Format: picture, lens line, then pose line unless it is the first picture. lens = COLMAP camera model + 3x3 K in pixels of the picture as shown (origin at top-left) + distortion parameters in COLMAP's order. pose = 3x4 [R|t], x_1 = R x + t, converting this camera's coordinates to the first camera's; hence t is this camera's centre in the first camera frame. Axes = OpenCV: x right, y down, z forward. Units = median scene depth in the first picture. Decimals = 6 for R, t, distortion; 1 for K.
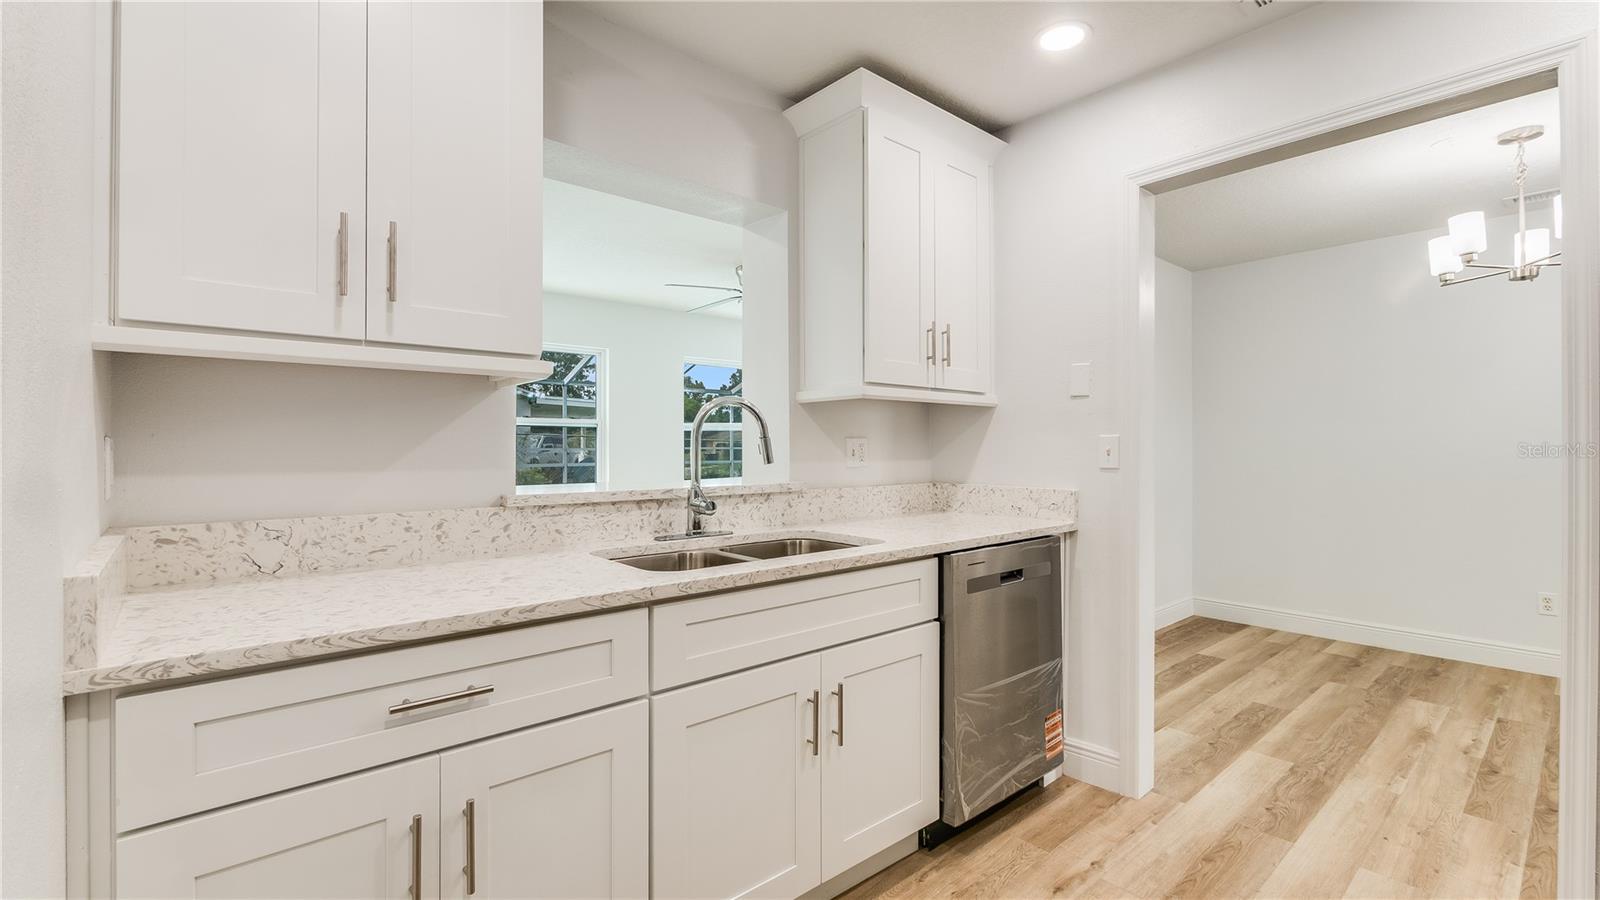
lens RADIAL K [[629.2, 0, 795.7], [0, 629.2, 453.0], [0, 0, 1]] dist [-0.001980, -0.000036]
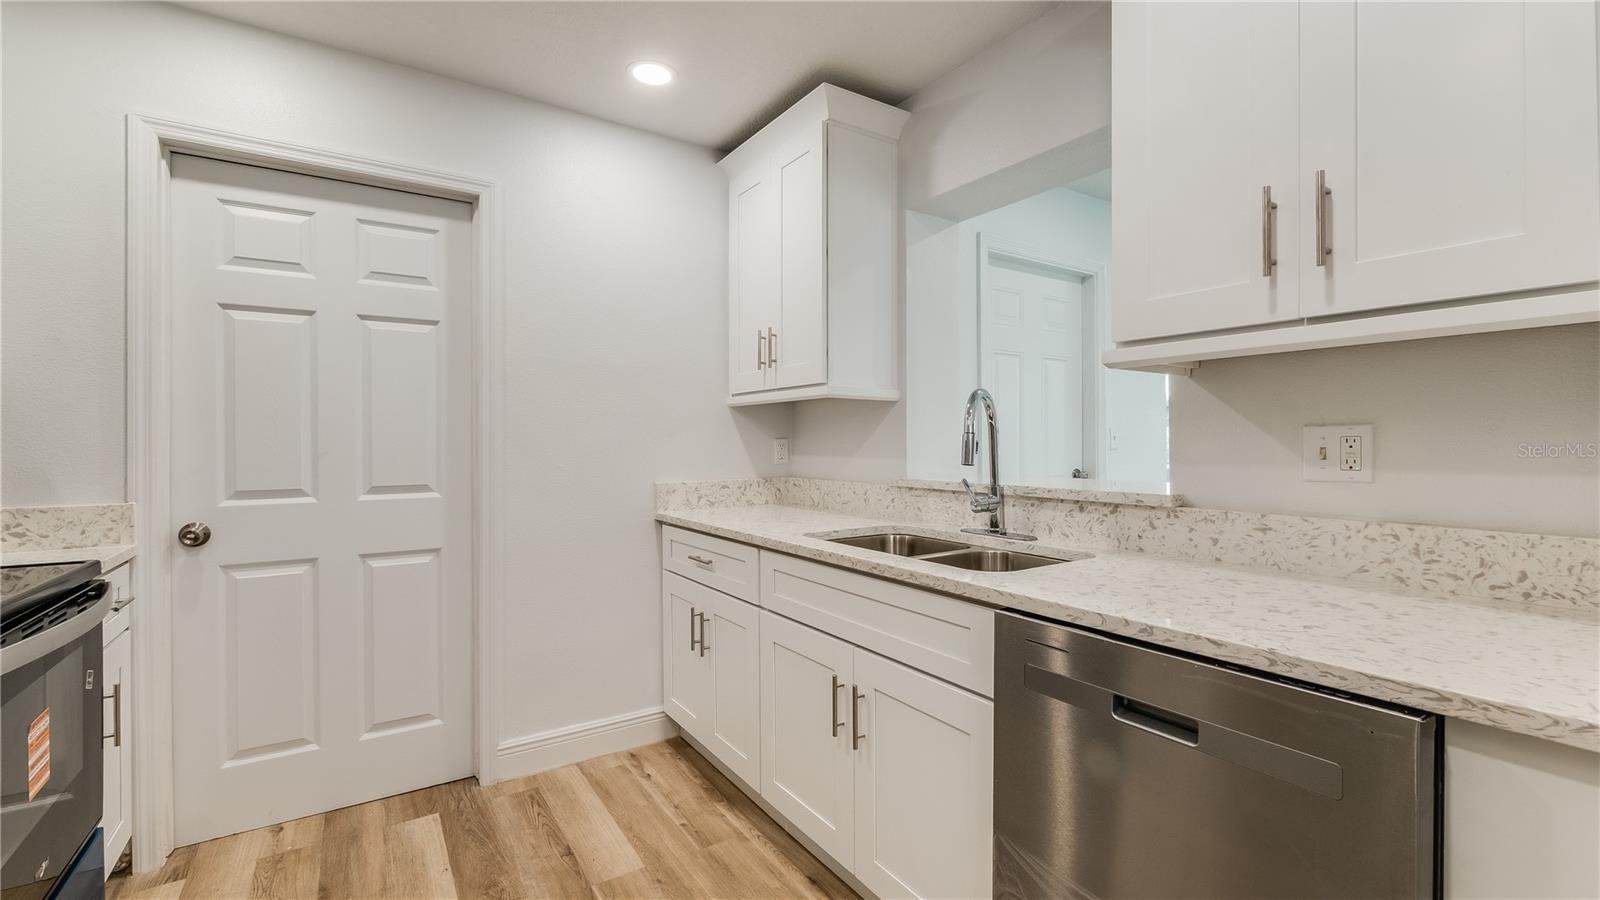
lens RADIAL K [[678.4, 0, 795.9], [0, 678.4, 442.8], [0, 0, 1]] dist [-0.001650, -0.000114]
pose [[-0.082613, 0.010766, -0.996524, 0.907019], [0.004920, 0.999934, 0.010395, -0.021839], [0.996570, -0.004044, -0.082660, 0.782612]]
